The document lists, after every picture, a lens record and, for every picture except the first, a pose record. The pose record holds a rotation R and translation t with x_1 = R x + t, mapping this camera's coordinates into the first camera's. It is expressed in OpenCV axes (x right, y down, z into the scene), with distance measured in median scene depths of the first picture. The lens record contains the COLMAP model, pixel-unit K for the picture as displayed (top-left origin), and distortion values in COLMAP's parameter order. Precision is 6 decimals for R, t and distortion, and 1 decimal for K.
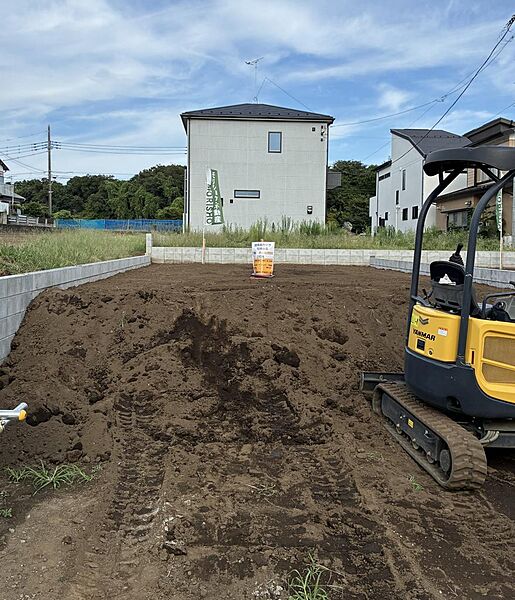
lens RADIAL K [[568.1, 0, 255.1], [0, 568.1, 265.2], [0, 0, 1]] dist [0.106032, -0.213318]
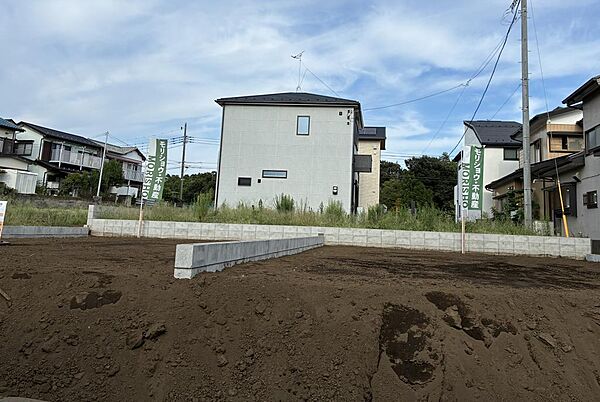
lens RADIAL K [[508.1, 0, 335.1], [0, 508.1, 150.0], [0, 0, 1]] dist [0.019955, 0.000484]
pose [[0.990642, 0.003334, -0.136448, 0.145595], [-0.030026, 0.980535, -0.194034, 0.003983], [0.133145, 0.196315, 0.971459, 0.078833]]
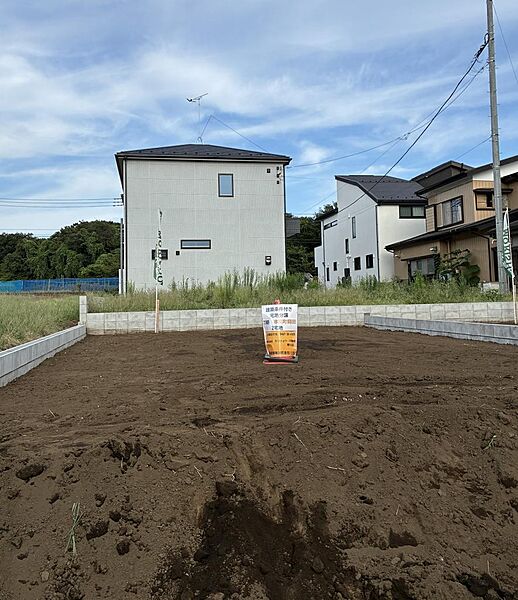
lens RADIAL K [[581.4, 0, 254.7], [0, 581.4, 241.6], [0, 0, 1]] dist [0.014758, -0.003798]
pose [[0.991945, -0.025480, 0.124077, -0.022634], [0.041958, 0.990353, -0.132064, -0.006269], [-0.119515, 0.136207, 0.983445, 0.083693]]
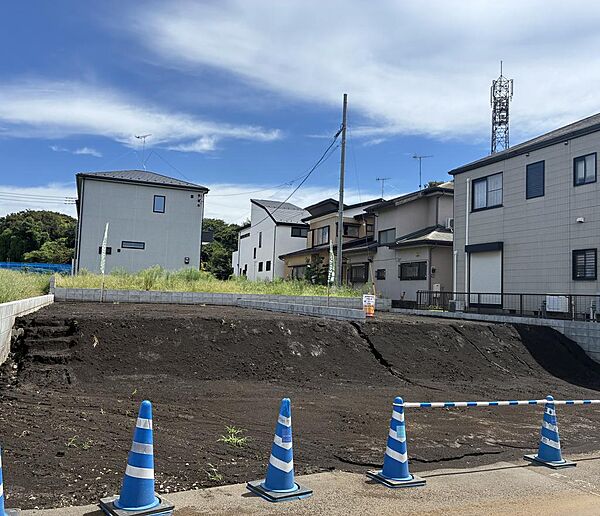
lens RADIAL K [[505.7, 0, 300.0], [0, 505.7, 258.0], [0, 0, 1]] dist [0.045375, -0.005557]
pose [[0.942992, 0.043667, 0.329939, -0.022987], [-0.010092, 0.994651, -0.102797, 0.004445], [-0.332663, 0.093608, 0.938388, -0.069163]]
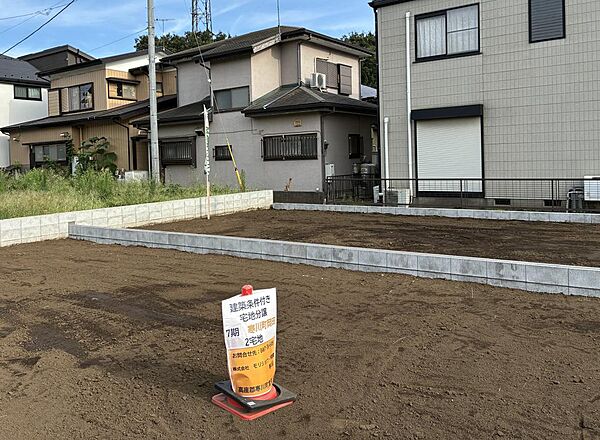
lens RADIAL K [[518.8, 0, 250.3], [0, 518.8, 184.4], [0, 0, 1]] dist [0.018805, 0.009650]
pose [[0.640915, -0.067661, 0.764624, -0.052619], [0.067617, 0.997212, 0.031565, -0.027889], [-0.764628, 0.031471, 0.643703, 0.192750]]
